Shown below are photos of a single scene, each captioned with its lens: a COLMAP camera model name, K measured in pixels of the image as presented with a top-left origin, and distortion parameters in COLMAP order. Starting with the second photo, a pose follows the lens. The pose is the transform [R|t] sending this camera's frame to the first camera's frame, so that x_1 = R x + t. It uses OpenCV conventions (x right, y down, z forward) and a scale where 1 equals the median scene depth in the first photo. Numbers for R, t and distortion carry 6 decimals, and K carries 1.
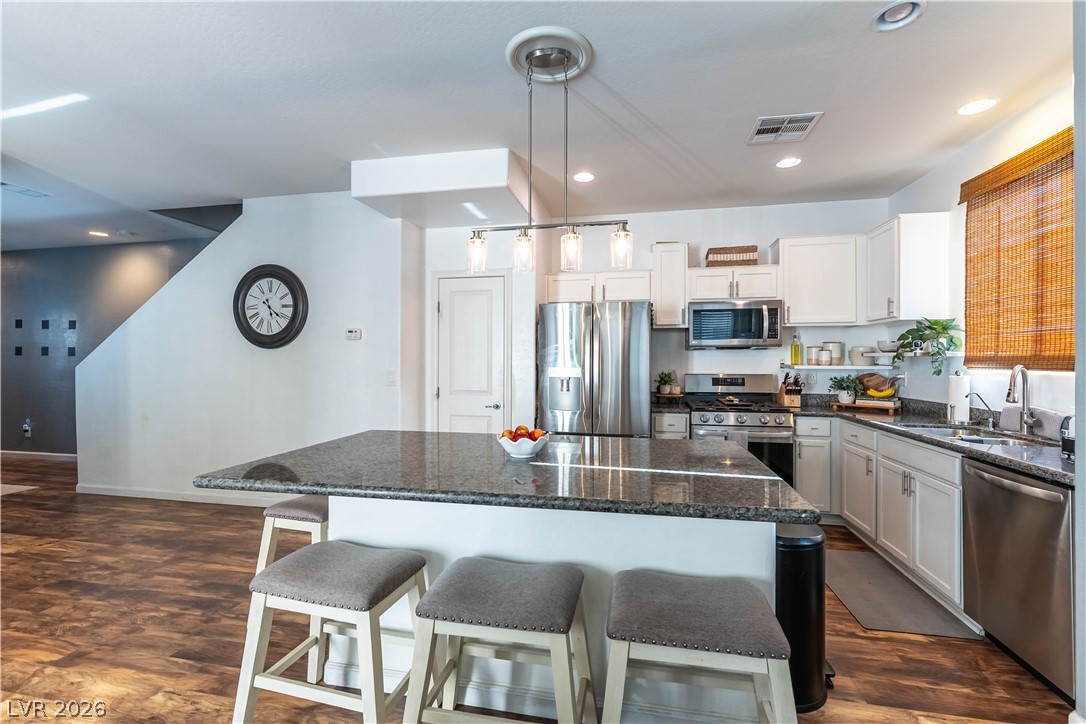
lens RADIAL K [[477.2, 0, 545.0], [0, 477.2, 358.0], [0, 0, 1]] dist [-0.000194, -0.000461]
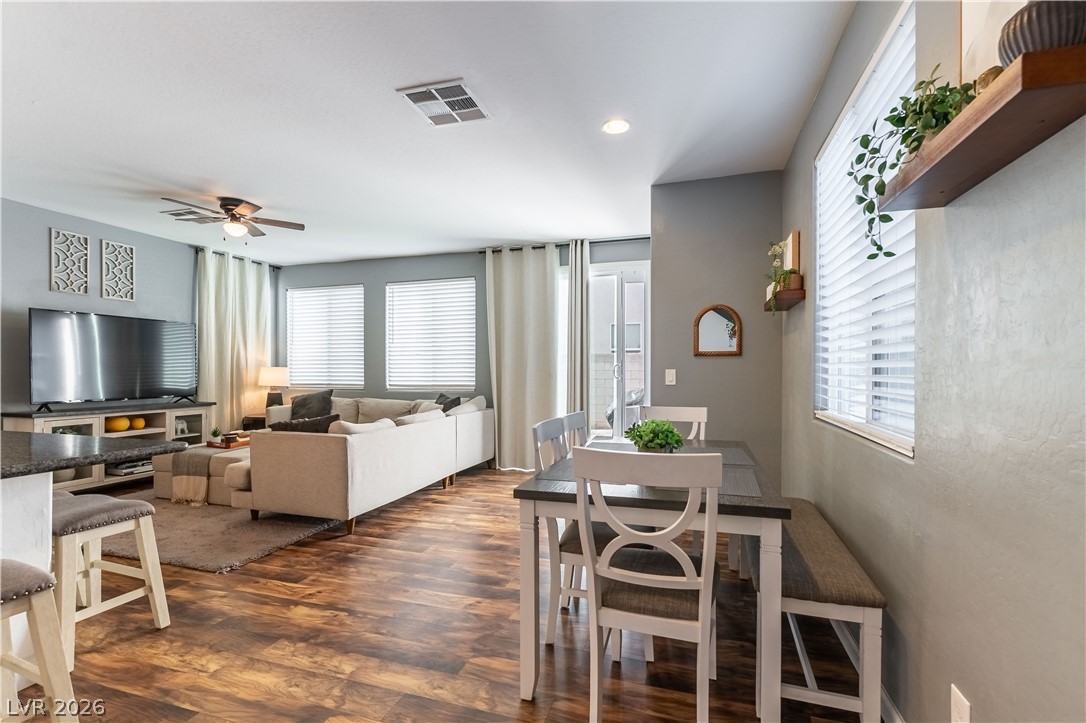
lens RADIAL K [[477.2, 0, 552.4], [0, 477.2, 374.0], [0, 0, 1]] dist [-0.000194, -0.000461]
pose [[-0.996964, -0.007207, 0.077527, -0.889443], [-0.007262, 0.999974, -0.000436, 0.026912], [-0.077521, -0.000997, -0.996990, 1.084265]]
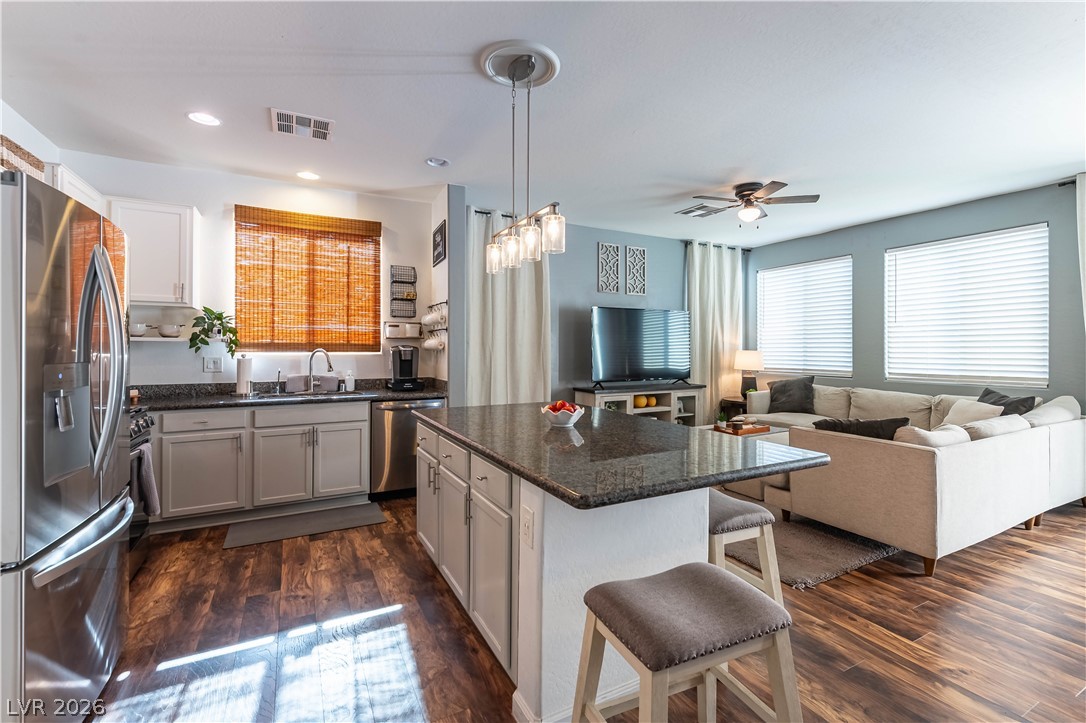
lens RADIAL K [[477.2, 0, 556.2], [0, 477.2, 344.0], [0, 0, 1]] dist [-0.000194, -0.000461]
pose [[-0.660704, -0.000721, 0.750646, -0.563589], [-0.009248, 0.999931, -0.007180, 0.001636], [-0.750589, -0.011686, -0.660666, 1.085274]]
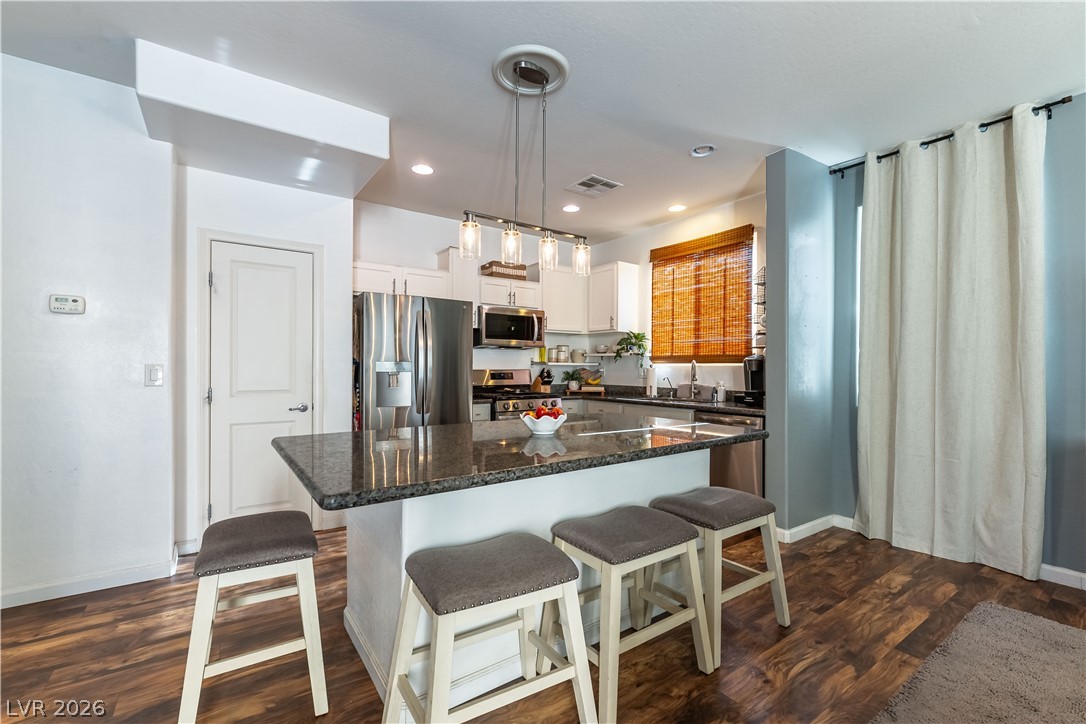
lens RADIAL K [[477.2, 0, 544.1], [0, 477.2, 369.4], [0, 0, 1]] dist [-0.000194, -0.000461]
pose [[0.674474, -0.001019, 0.738298, -0.519620], [-0.006899, 0.999947, 0.007683, 0.029104], [-0.738267, -0.010276, 0.674431, 0.152968]]
